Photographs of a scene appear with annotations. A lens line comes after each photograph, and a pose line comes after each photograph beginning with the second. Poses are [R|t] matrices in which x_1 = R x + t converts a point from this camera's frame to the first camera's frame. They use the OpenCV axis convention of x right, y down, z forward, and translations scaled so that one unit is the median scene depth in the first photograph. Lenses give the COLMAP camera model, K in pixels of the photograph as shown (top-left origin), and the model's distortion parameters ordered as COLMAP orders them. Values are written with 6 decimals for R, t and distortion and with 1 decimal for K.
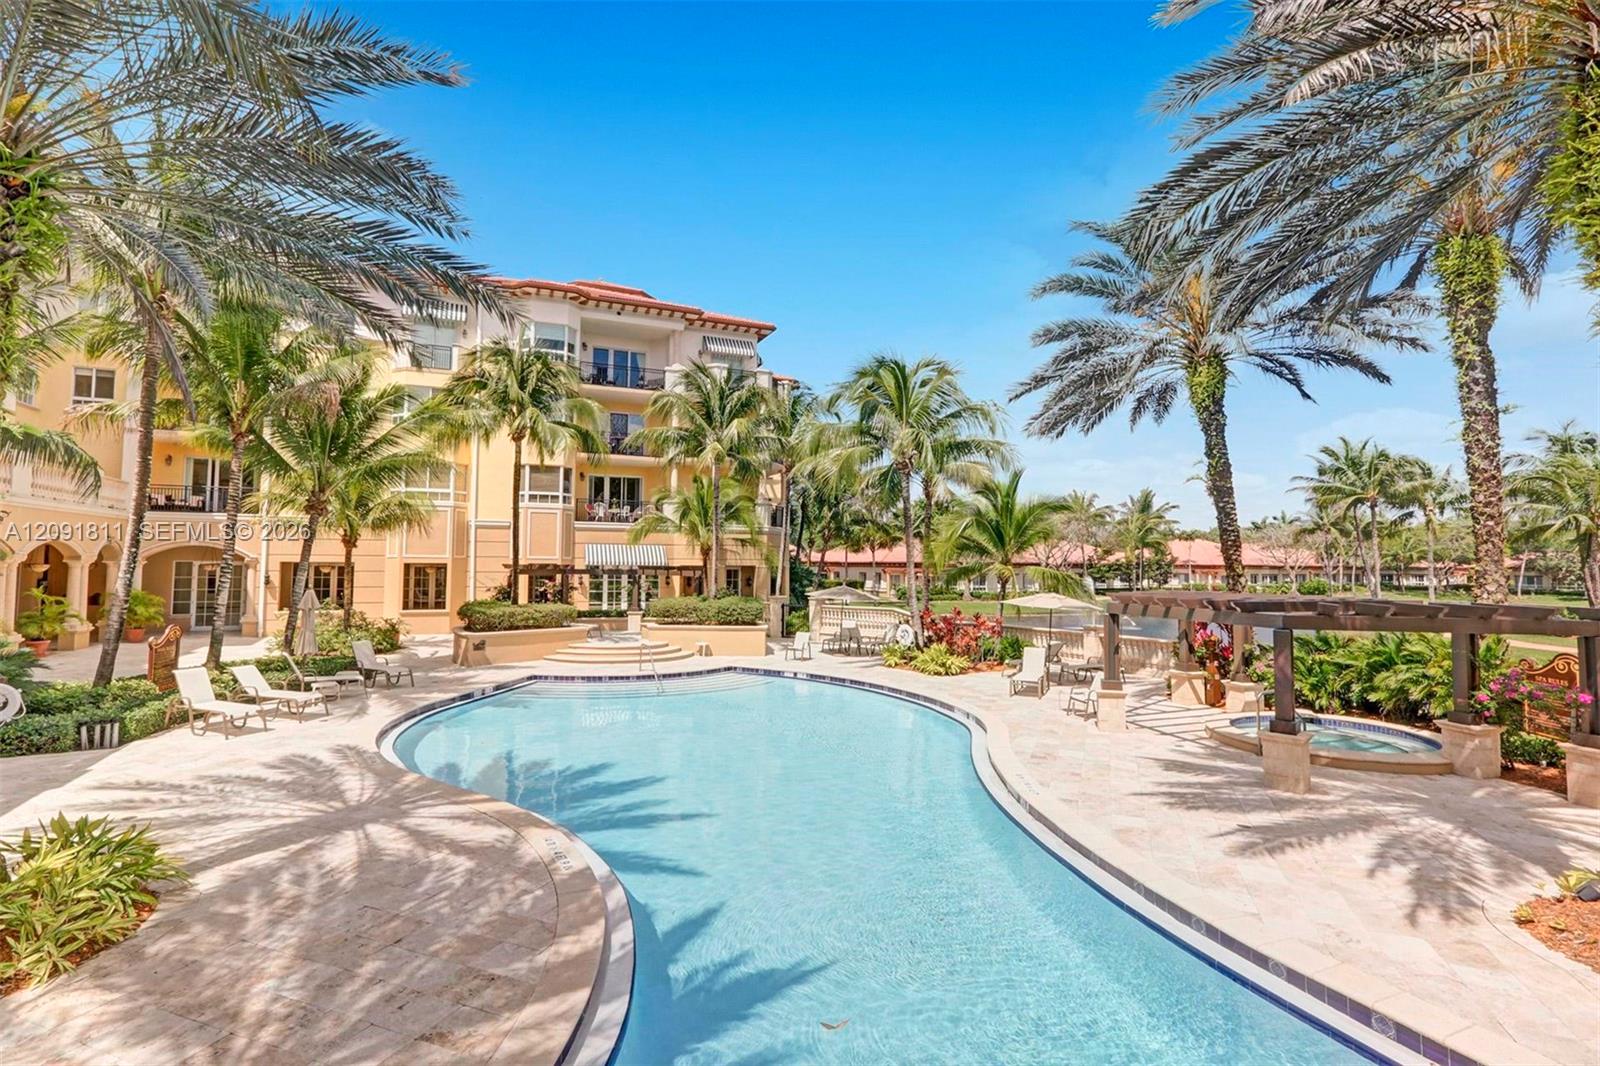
lens RADIAL K [[716.8, 0, 796.1], [0, 716.8, 522.8], [0, 0, 1]] dist [0.001417, 0.000786]
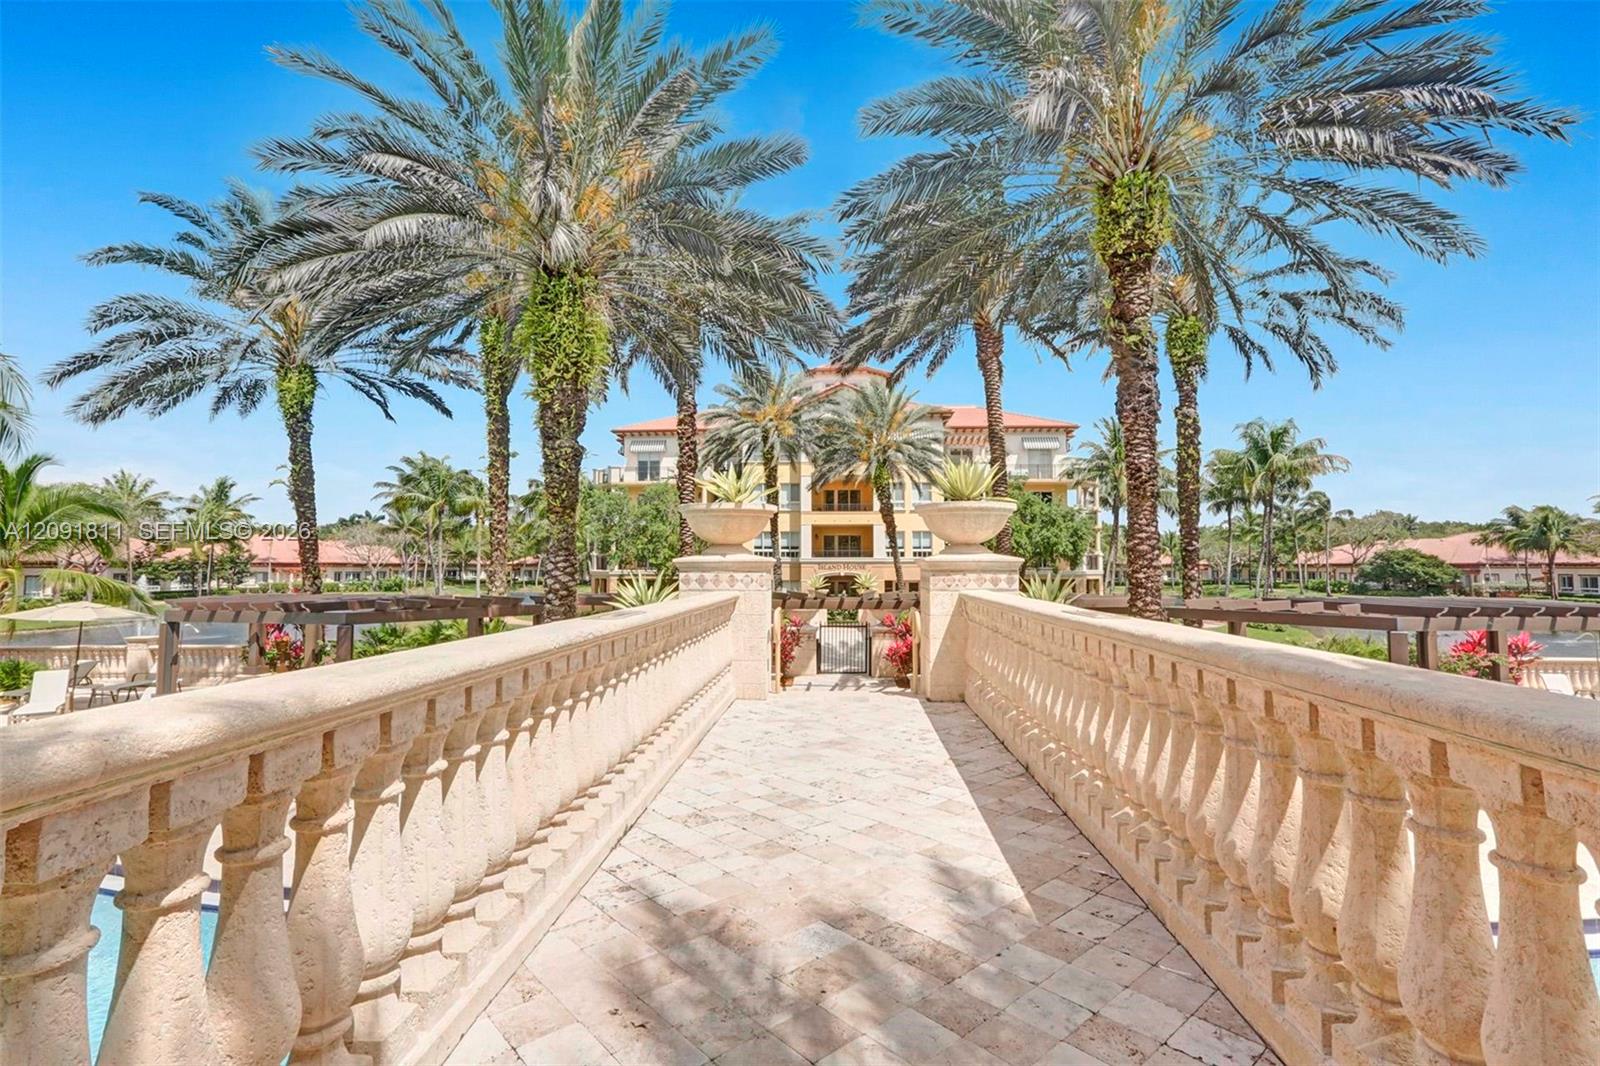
lens RADIAL K [[759.1, 0, 801.6], [0, 759.1, 519.4], [0, 0, 1]] dist [-0.055804, 0.035581]
pose [[0.435994, 0.049749, 0.898574, -0.057707], [-0.052001, 0.998195, -0.030033, -0.014786], [-0.898446, -0.033633, 0.437794, -0.115825]]
